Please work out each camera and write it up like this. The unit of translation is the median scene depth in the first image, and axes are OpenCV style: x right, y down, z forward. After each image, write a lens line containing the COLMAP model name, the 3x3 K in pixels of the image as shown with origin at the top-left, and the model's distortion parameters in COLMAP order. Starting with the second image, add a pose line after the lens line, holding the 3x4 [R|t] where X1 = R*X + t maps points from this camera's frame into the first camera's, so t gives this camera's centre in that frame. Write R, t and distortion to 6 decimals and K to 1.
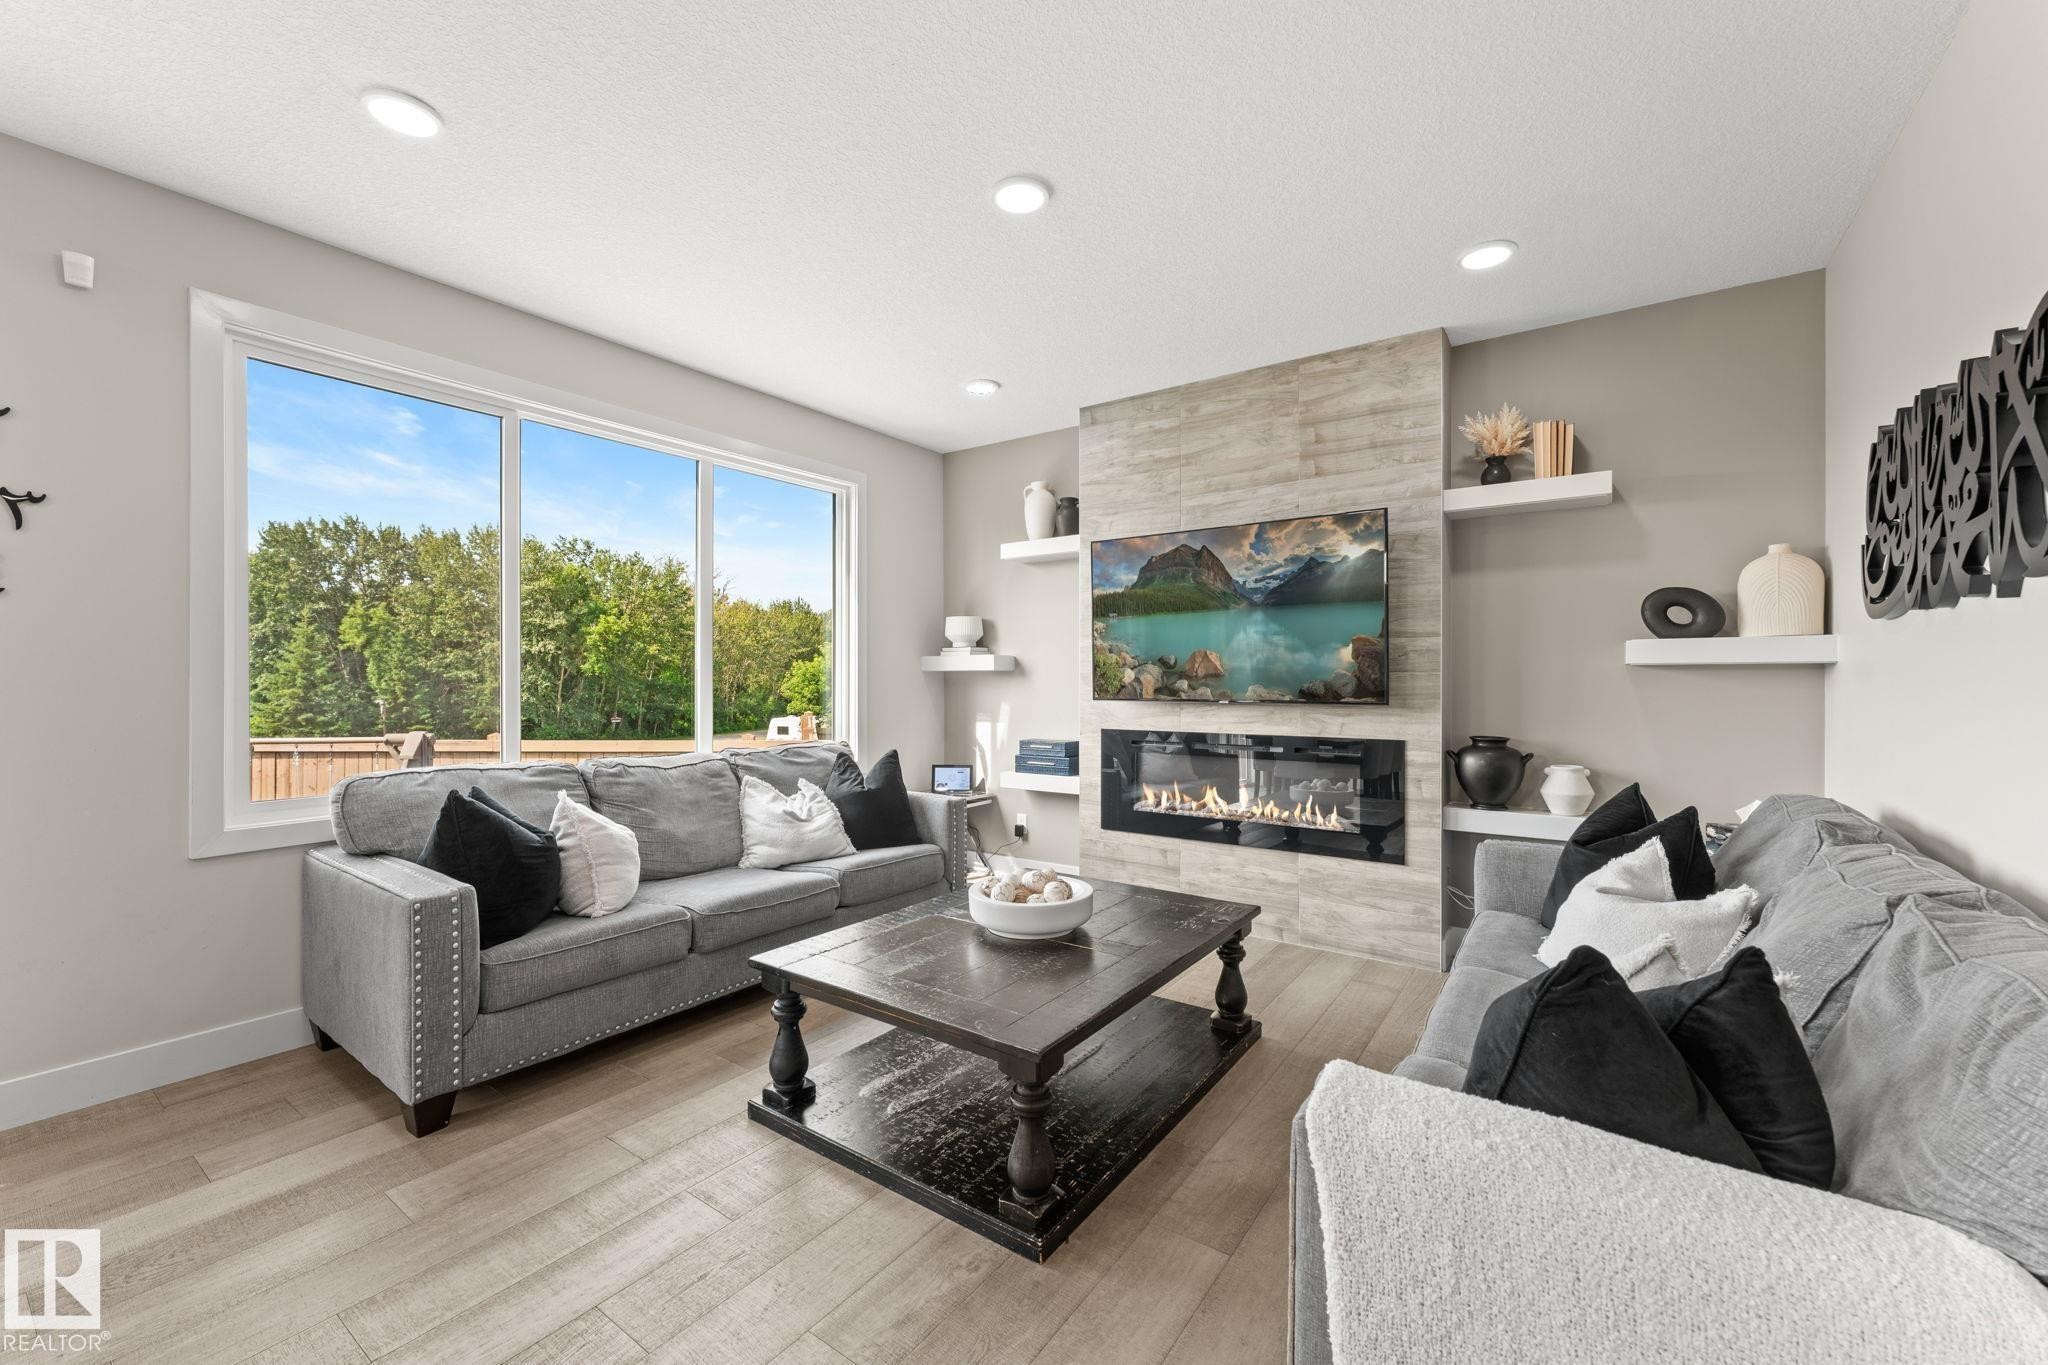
lens RADIAL K [[821.0, 0, 1029.2], [0, 821.0, 683.0], [0, 0, 1]] dist [-0.001132, -0.000227]
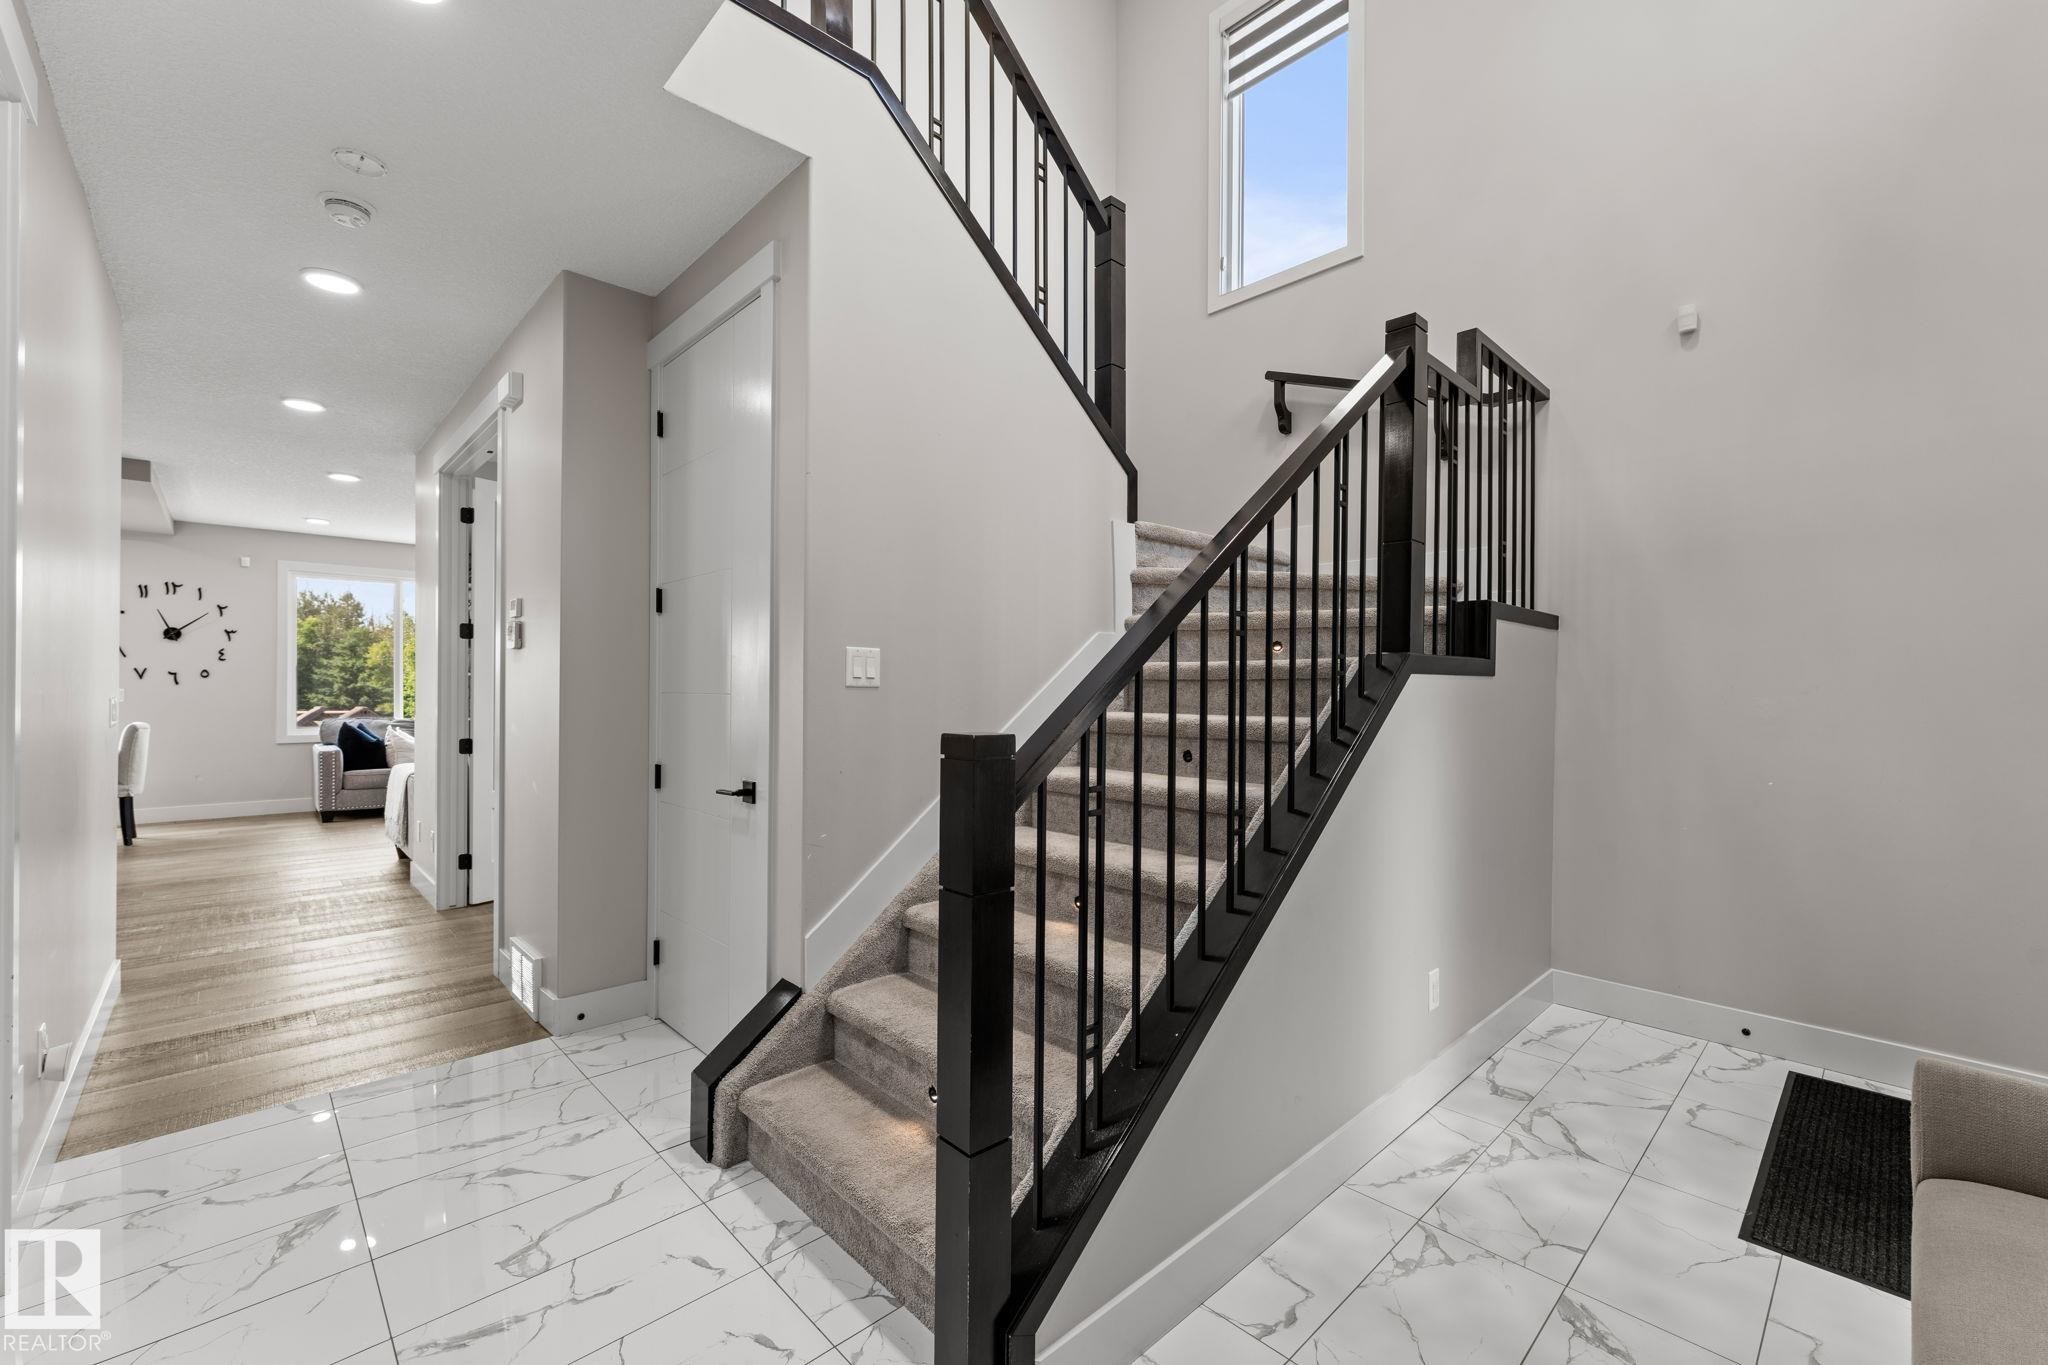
lens RADIAL K [[836.1, 0, 1021.9], [0, 836.1, 693.2], [0, 0, 1]] dist [-0.000344, -0.000083]
pose [[0.980737, 0.005933, -0.195243, 2.206600], [-0.006353, 0.999979, -0.001527, 0.008454], [0.195229, 0.002738, 0.980754, -1.453816]]
